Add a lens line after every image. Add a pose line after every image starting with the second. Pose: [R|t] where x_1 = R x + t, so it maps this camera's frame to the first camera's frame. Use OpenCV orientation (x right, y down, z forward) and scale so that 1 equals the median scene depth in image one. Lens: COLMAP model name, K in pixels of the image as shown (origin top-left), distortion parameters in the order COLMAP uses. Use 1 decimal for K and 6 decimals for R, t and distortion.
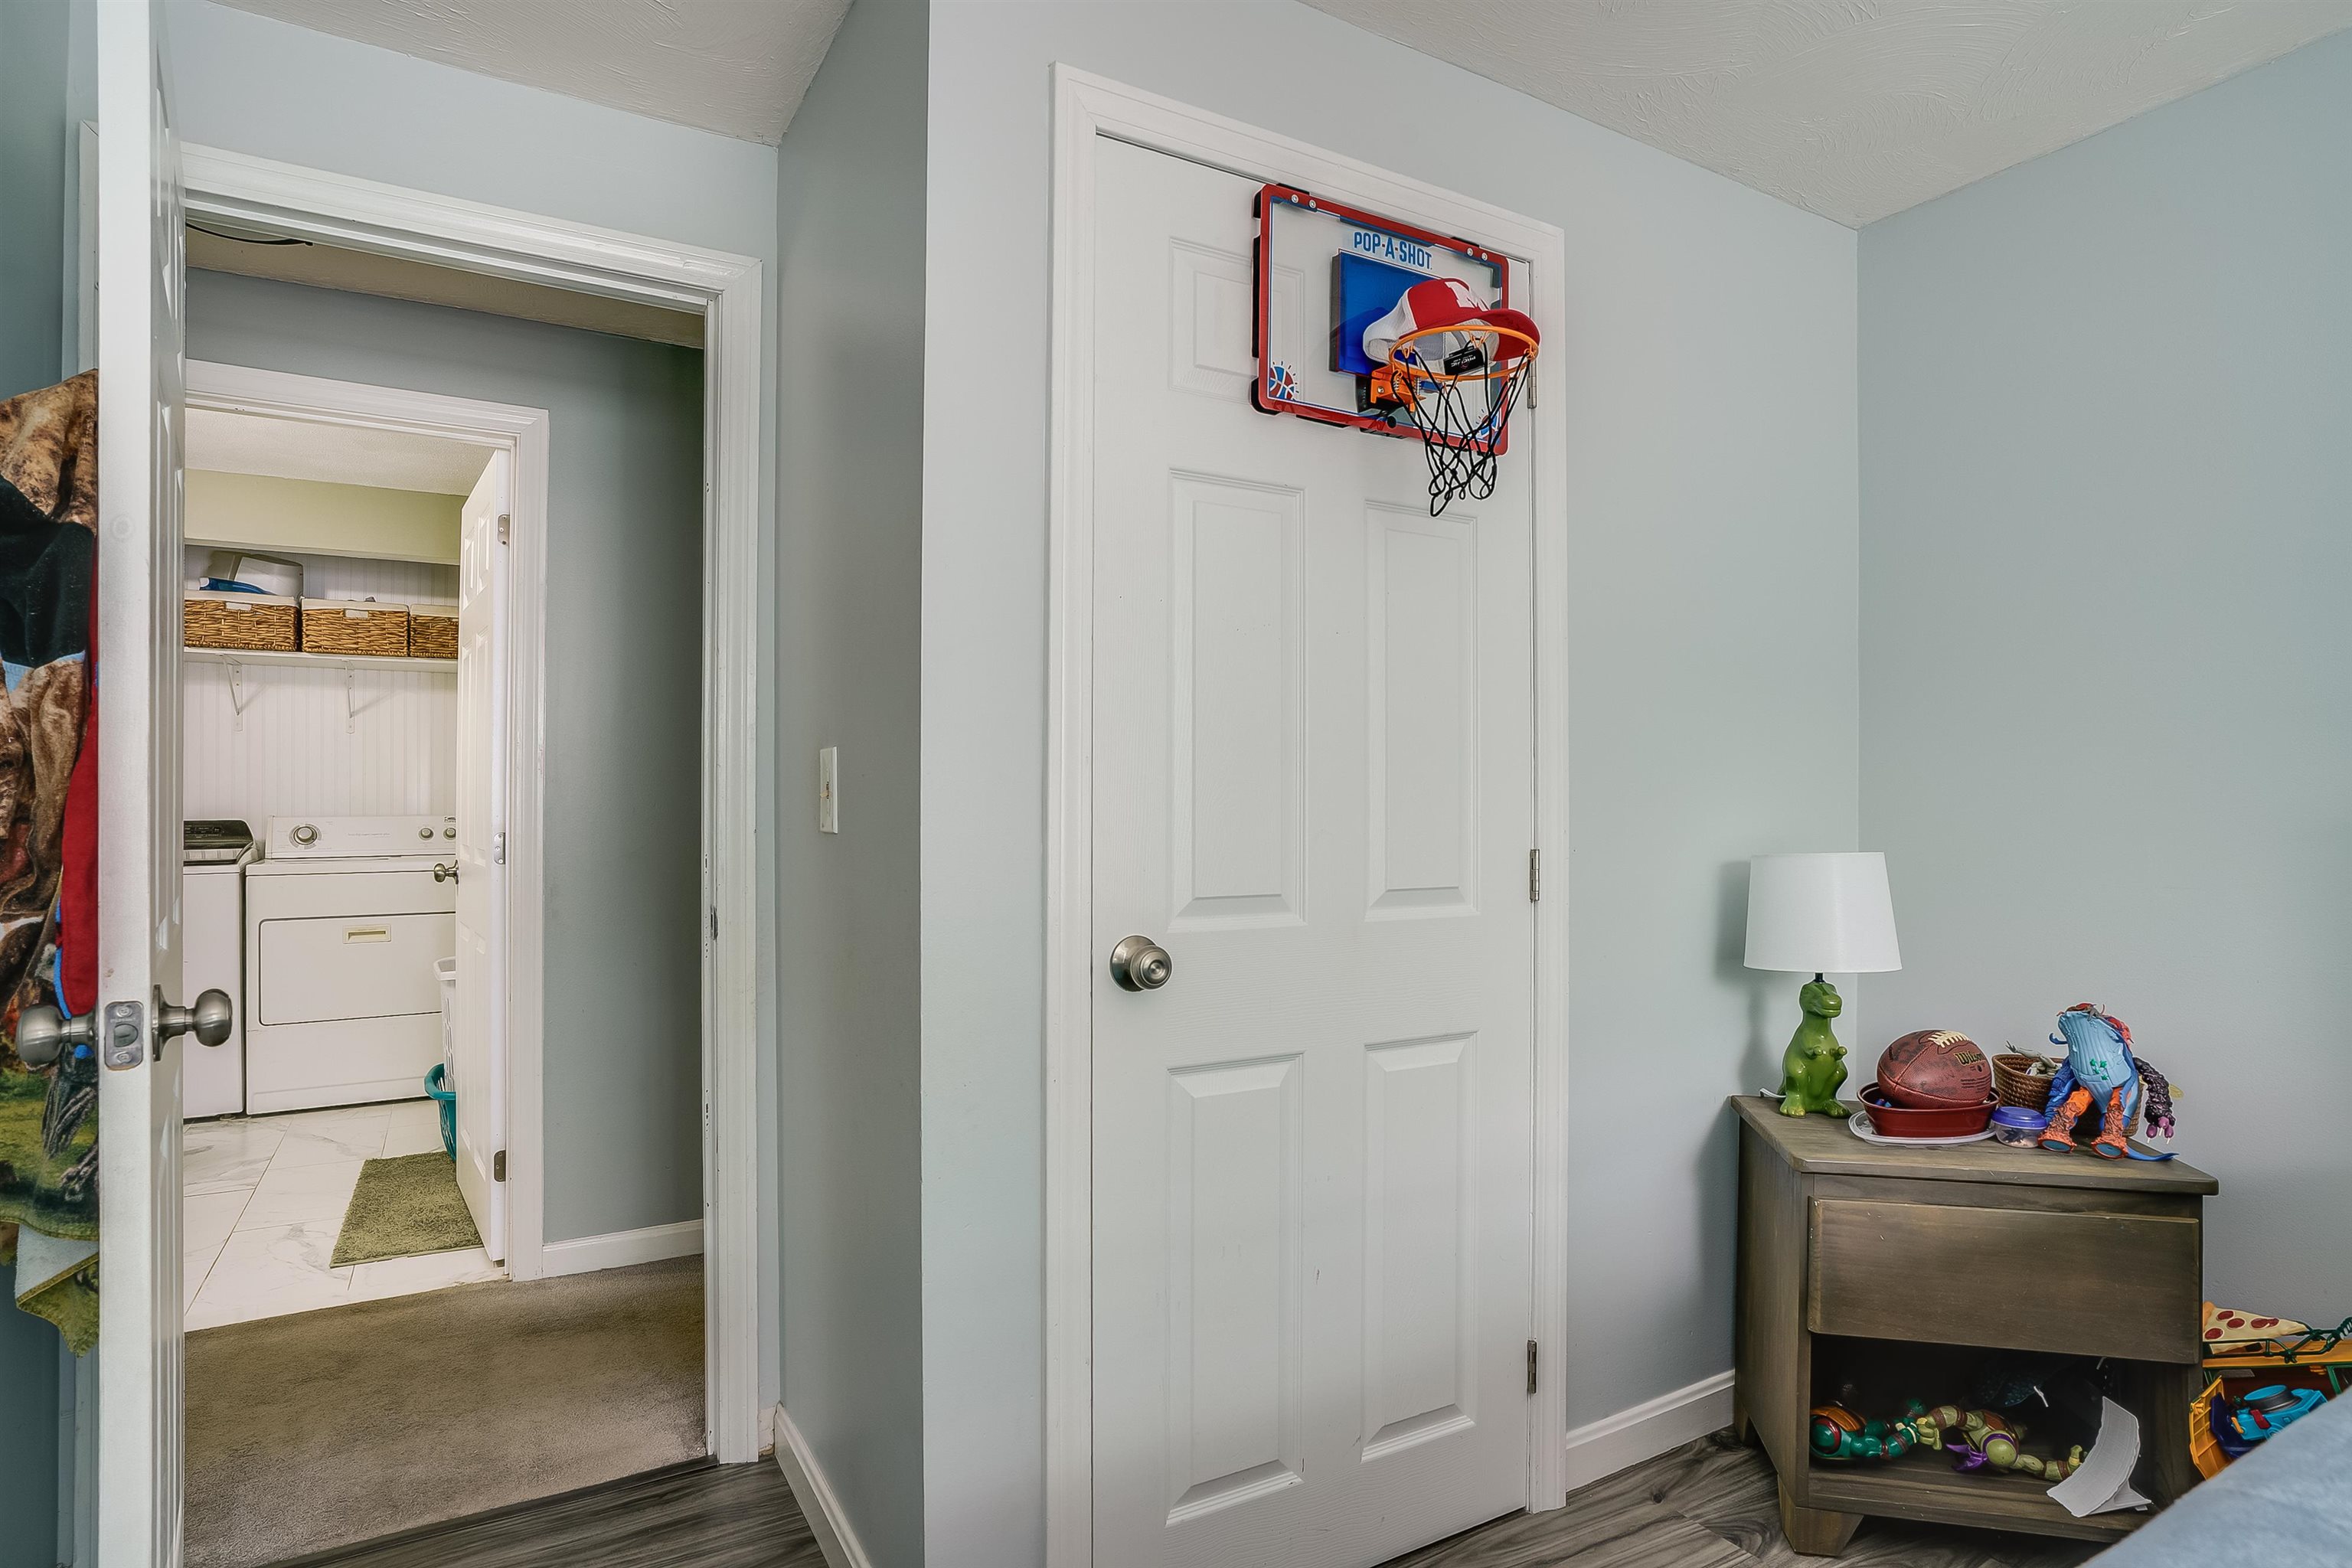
lens RADIAL K [[1229.6, 0, 1168.9], [0, 1229.6, 783.3], [0, 0, 1]] dist [-0.022555, 0.006338]
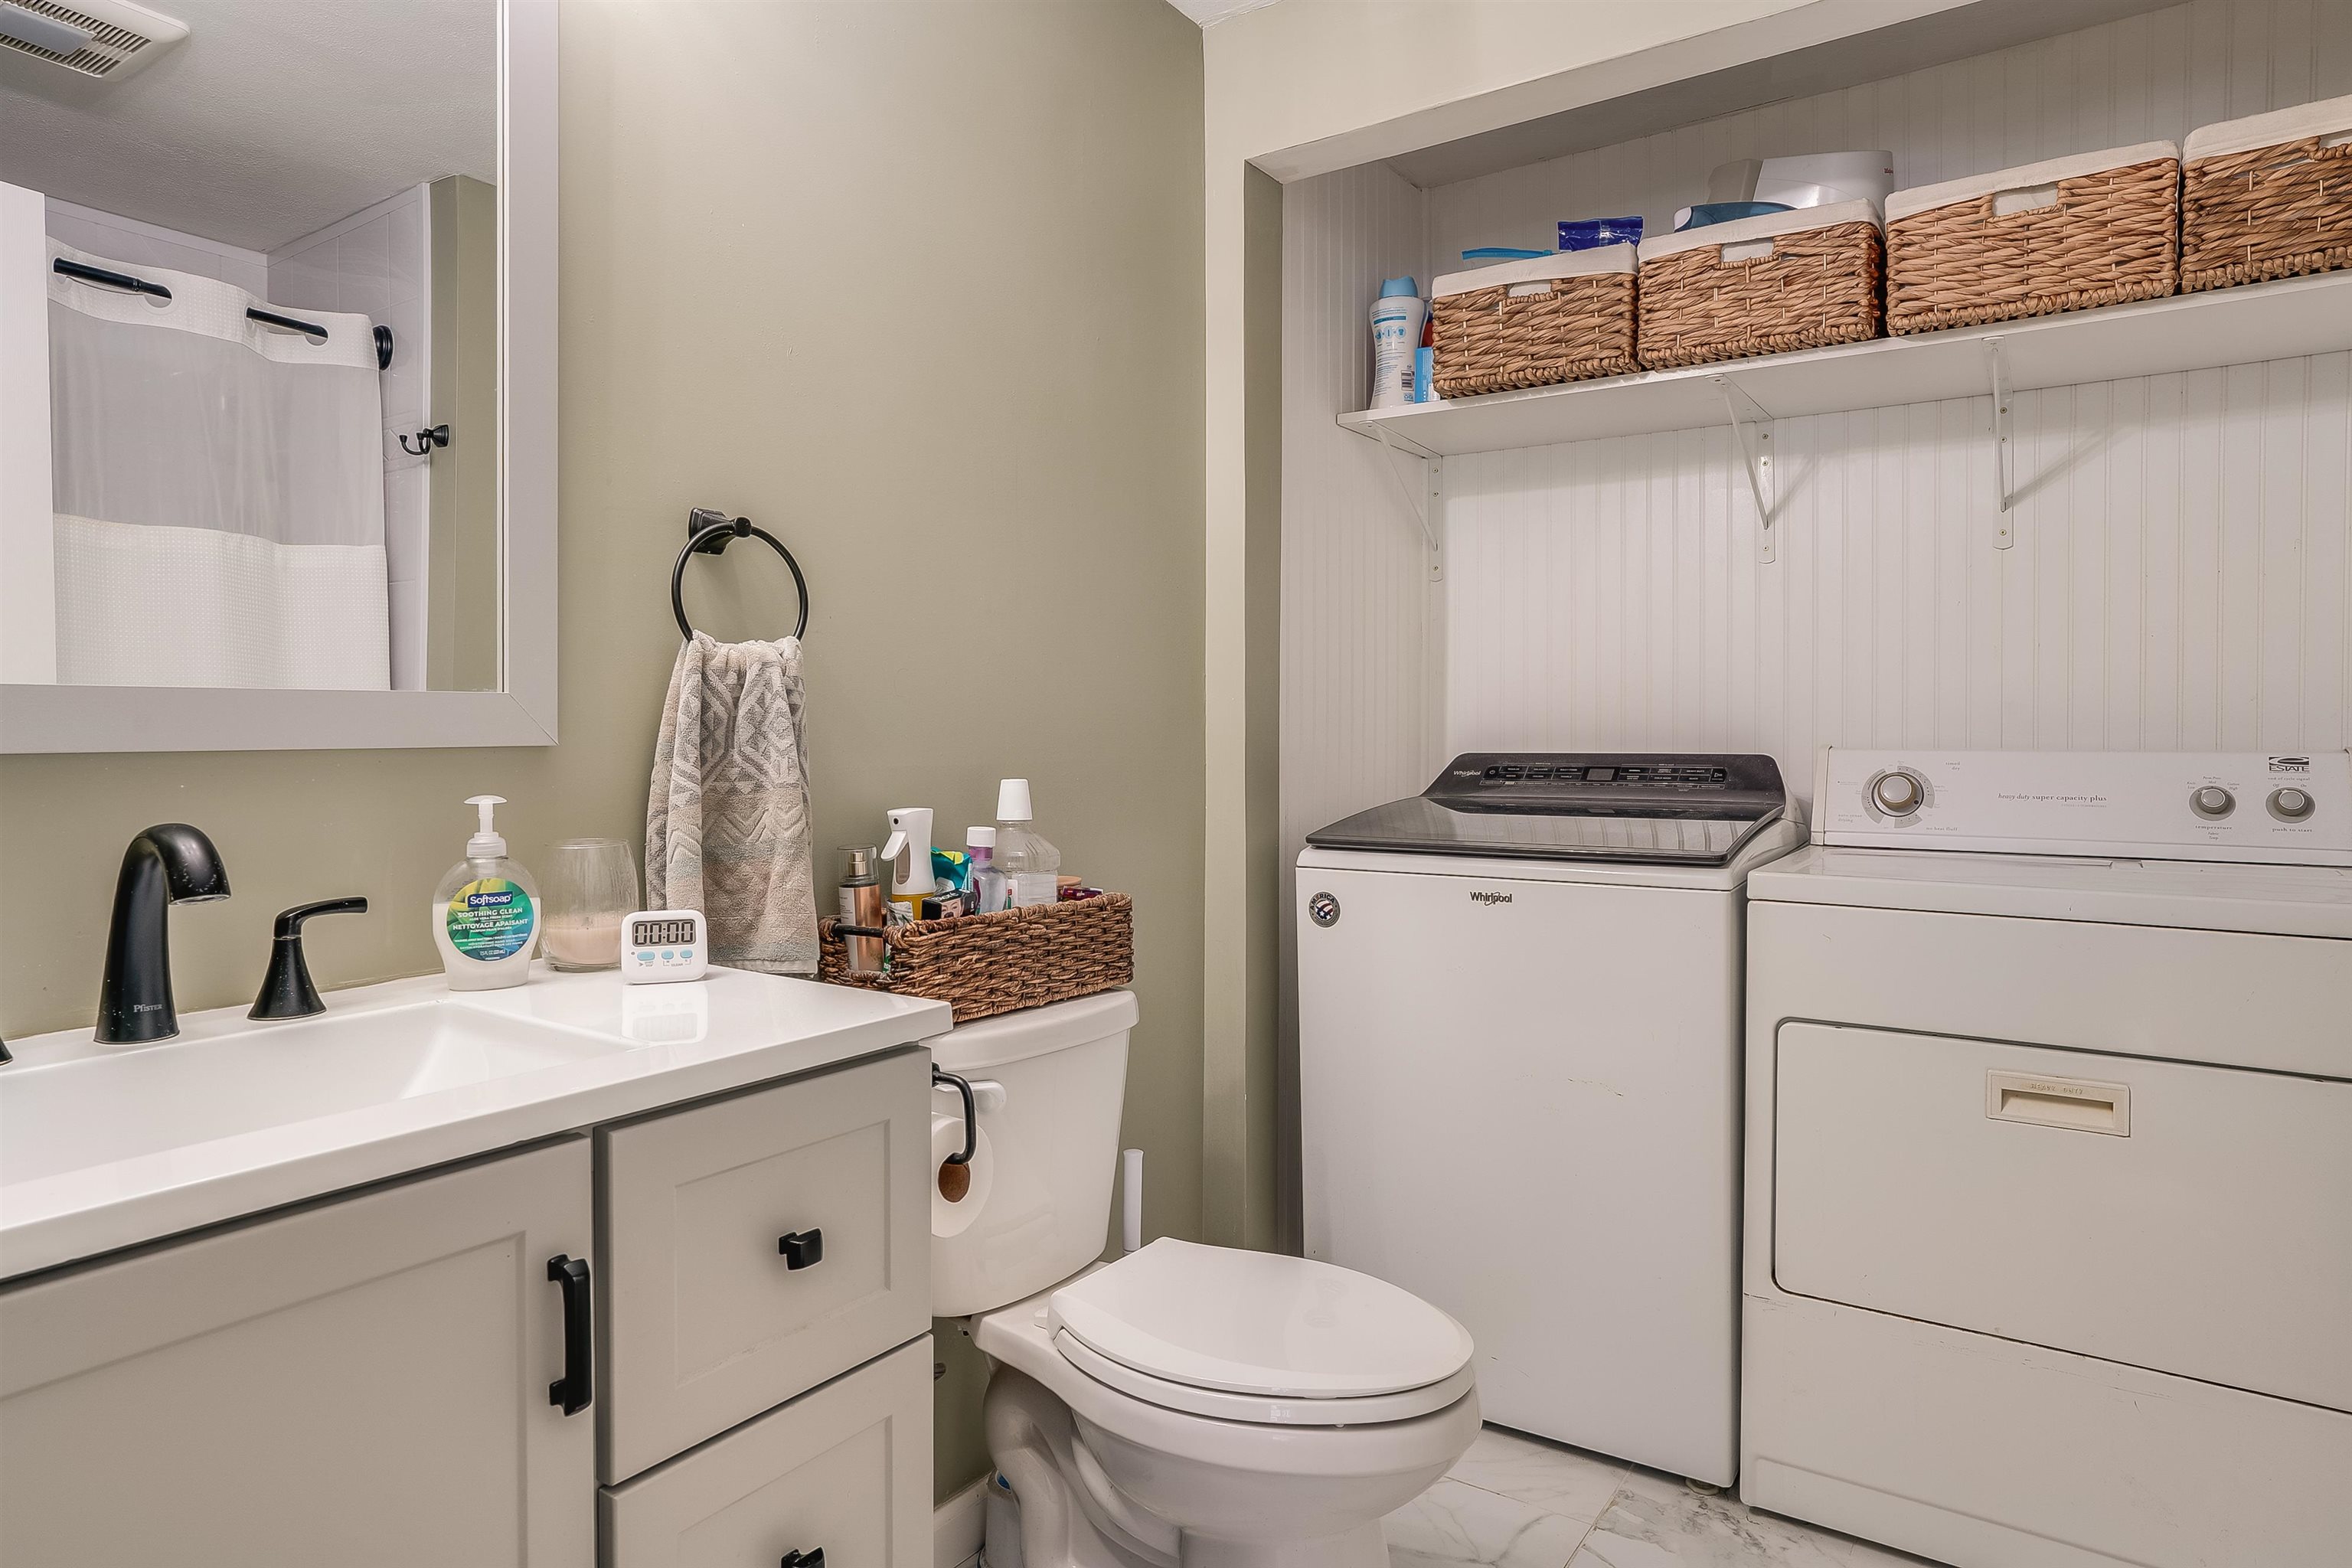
lens RADIAL K [[1364.5, 0, 1169.3], [0, 1364.5, 761.4], [0, 0, 1]] dist [-0.006231, 0.002694]
pose [[0.427305, 0.024705, -0.903770, -0.403885], [0.011591, 0.999395, 0.032800, 0.013534], [0.904033, -0.024491, 0.426760, 0.589984]]
